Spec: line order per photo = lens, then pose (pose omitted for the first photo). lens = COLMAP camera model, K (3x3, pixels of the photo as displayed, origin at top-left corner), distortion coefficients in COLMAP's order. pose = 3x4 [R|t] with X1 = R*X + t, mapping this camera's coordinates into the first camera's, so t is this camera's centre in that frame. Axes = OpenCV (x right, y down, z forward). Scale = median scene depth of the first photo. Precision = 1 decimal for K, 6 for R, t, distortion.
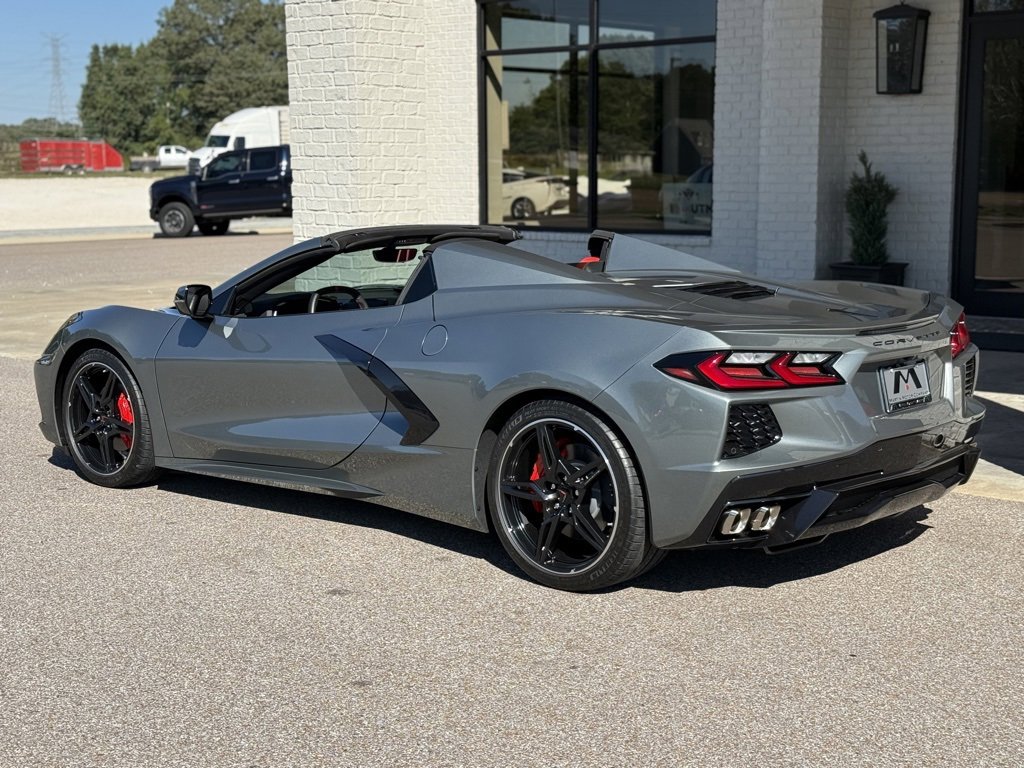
lens RADIAL K [[1560.1, 0, 508.6], [0, 1560.1, 390.7], [0, 0, 1]] dist [0.155163, -0.233369]
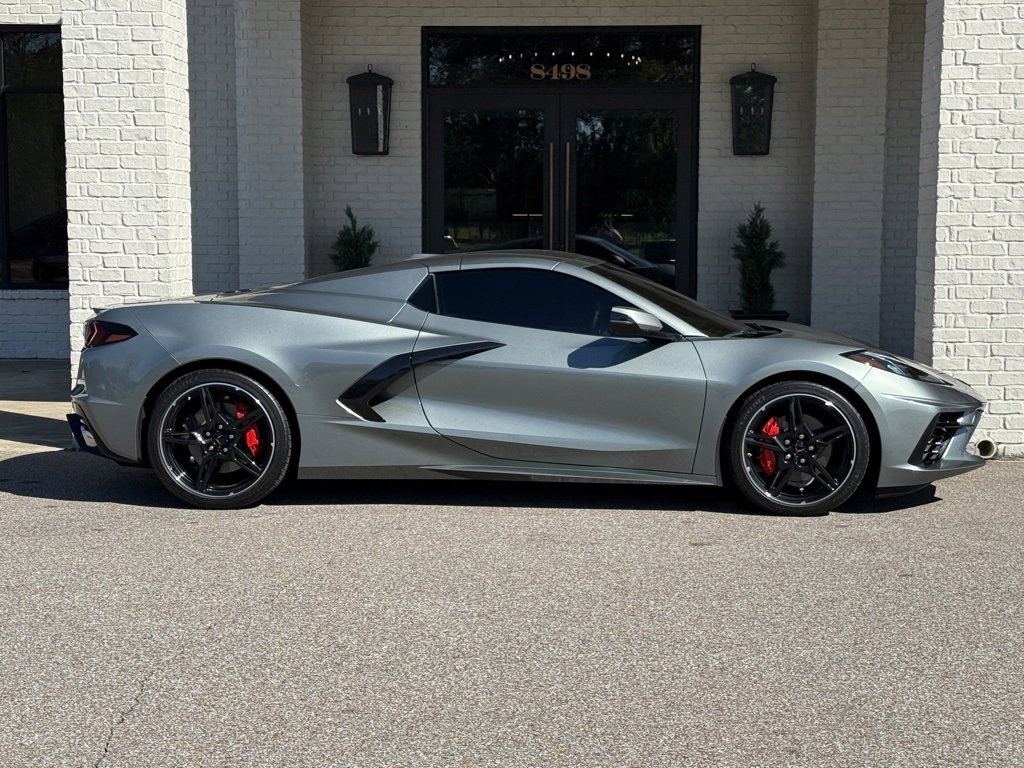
lens RADIAL K [[1791.6, 0, 496.1], [0, 1791.6, 385.0], [0, 0, 1]] dist [0.142821, -0.105008]
pose [[0.795747, -0.046059, 0.603876, -0.425097], [0.082263, 0.996083, -0.032428, 0.014746], [-0.600017, 0.075481, 0.796419, -0.011595]]
